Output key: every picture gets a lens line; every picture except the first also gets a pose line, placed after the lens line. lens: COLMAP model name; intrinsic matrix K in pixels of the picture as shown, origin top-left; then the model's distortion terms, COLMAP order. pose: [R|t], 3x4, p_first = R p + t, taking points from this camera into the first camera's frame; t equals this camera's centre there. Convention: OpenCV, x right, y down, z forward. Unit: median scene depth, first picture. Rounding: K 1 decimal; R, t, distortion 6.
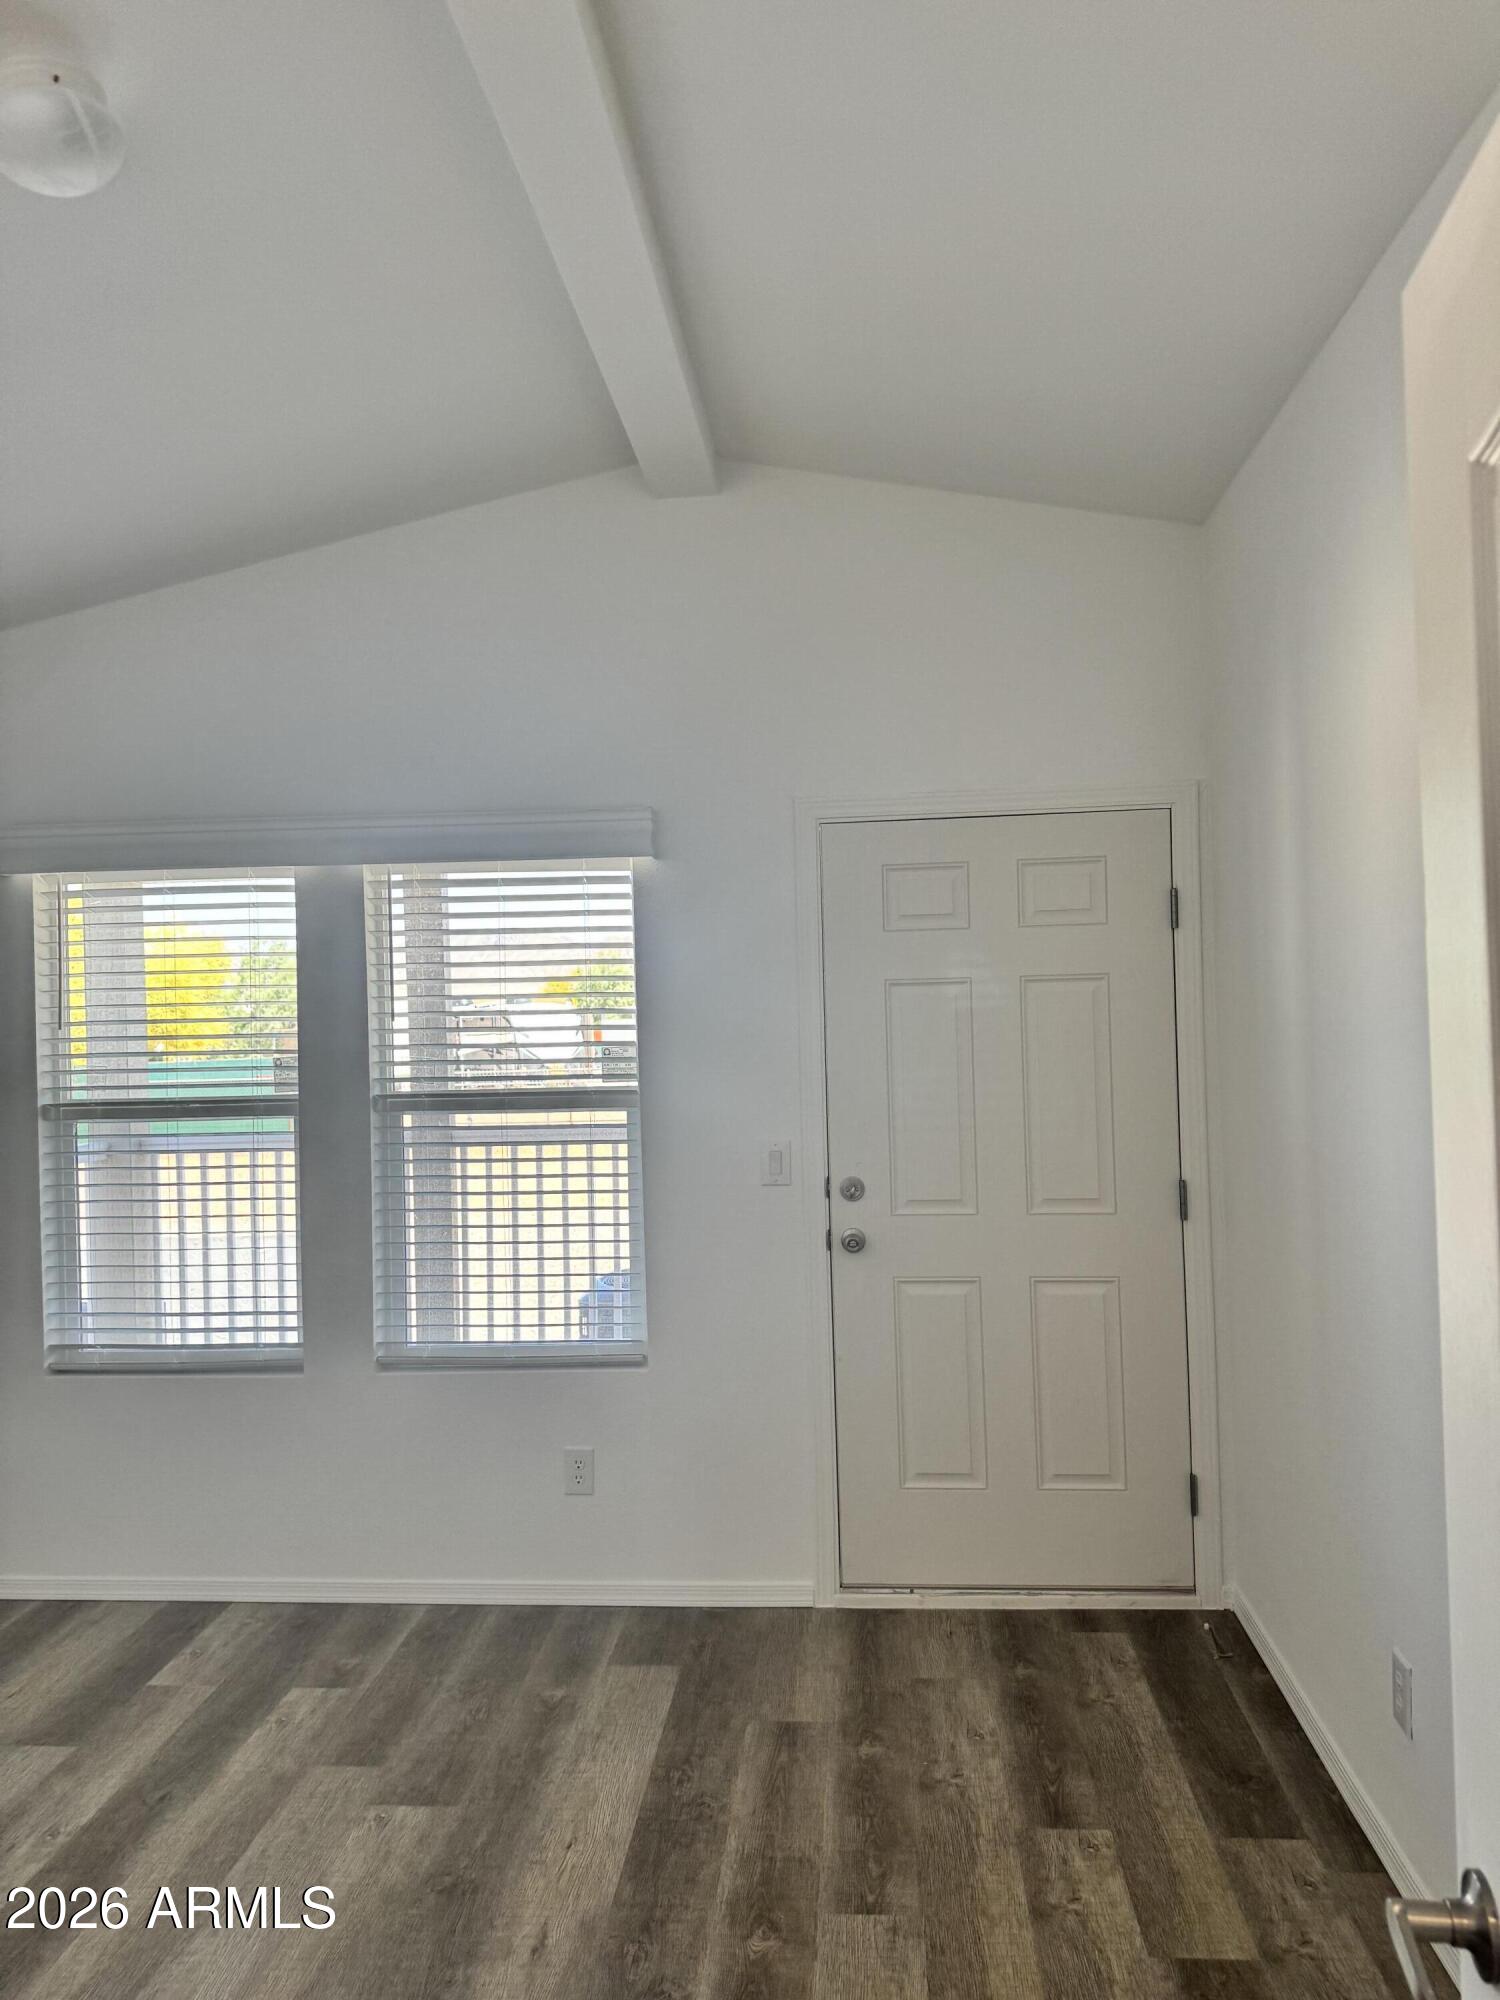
lens RADIAL K [[1414.9, 0, 752.5], [0, 1414.9, 970.2], [0, 0, 1]] dist [0.005979, -0.002117]
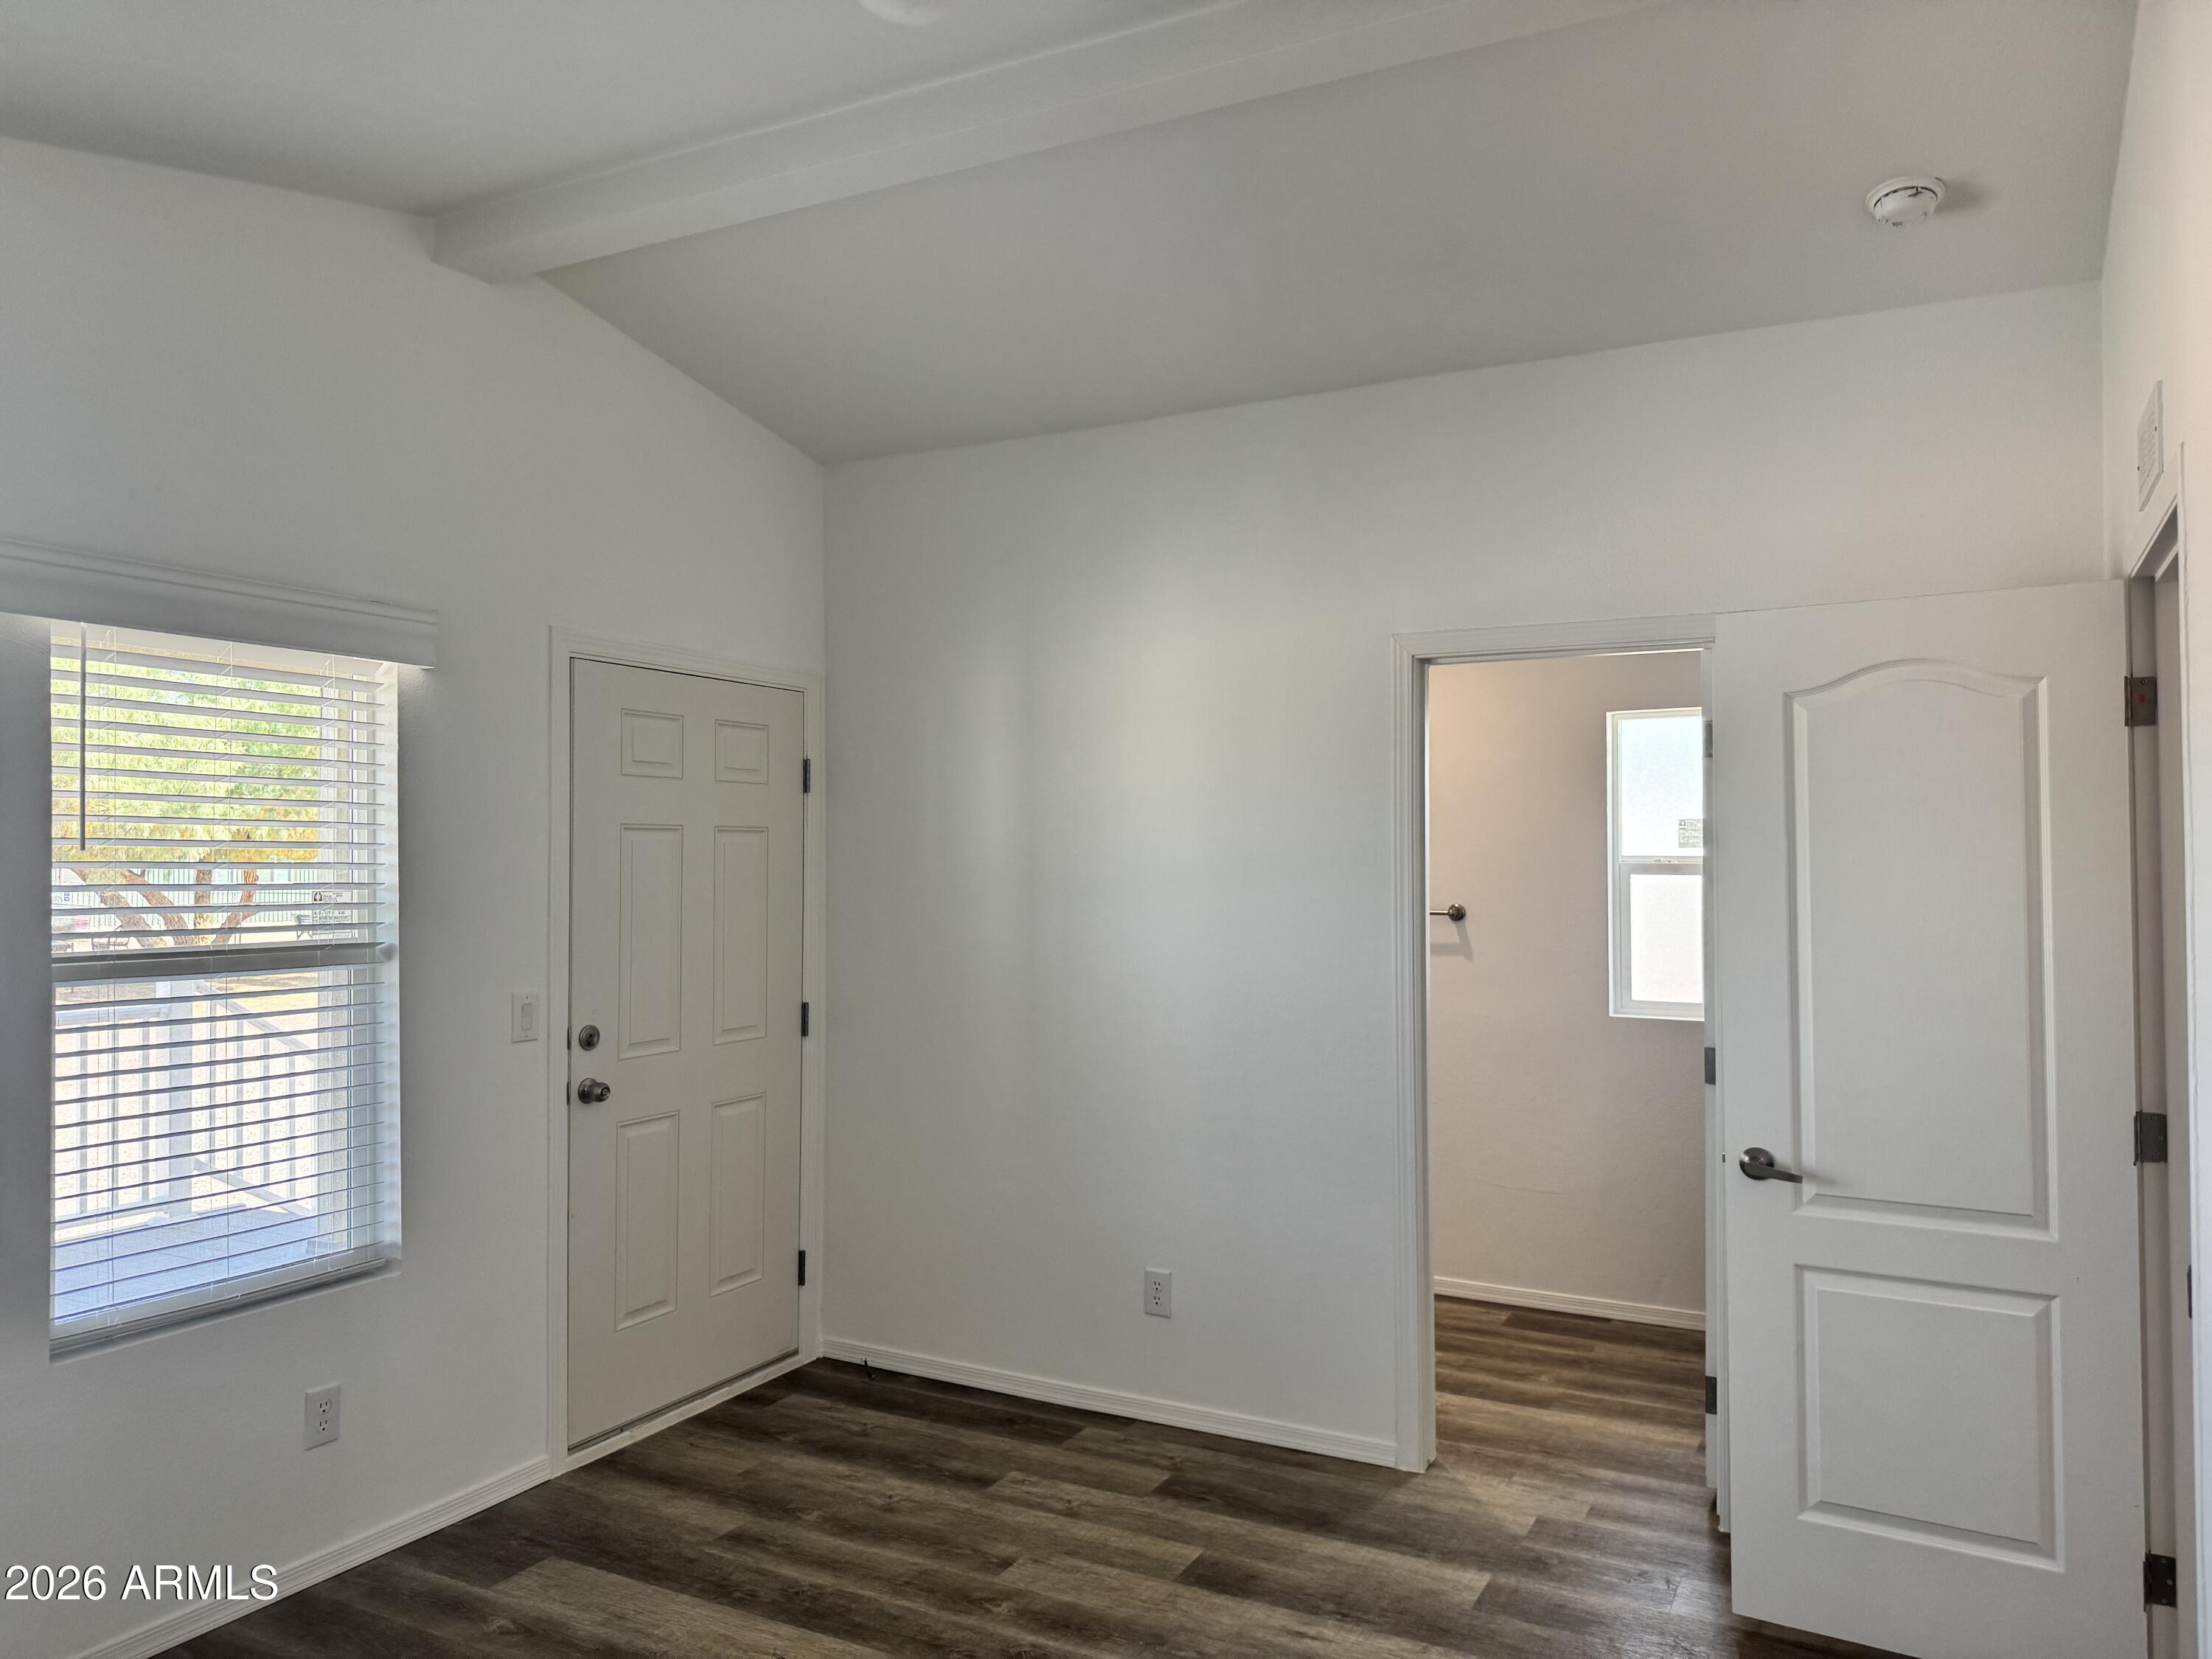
lens RADIAL K [[1564.1, 0, 1106.0], [0, 1564.1, 829.5], [0, 0, 1]] dist [-0.003016, -0.004609]
pose [[0.394683, 0.043646, 0.917780, -0.894446], [-0.042938, 0.998656, -0.029027, 0.031338], [-0.917814, -0.027951, 0.396026, 0.285365]]
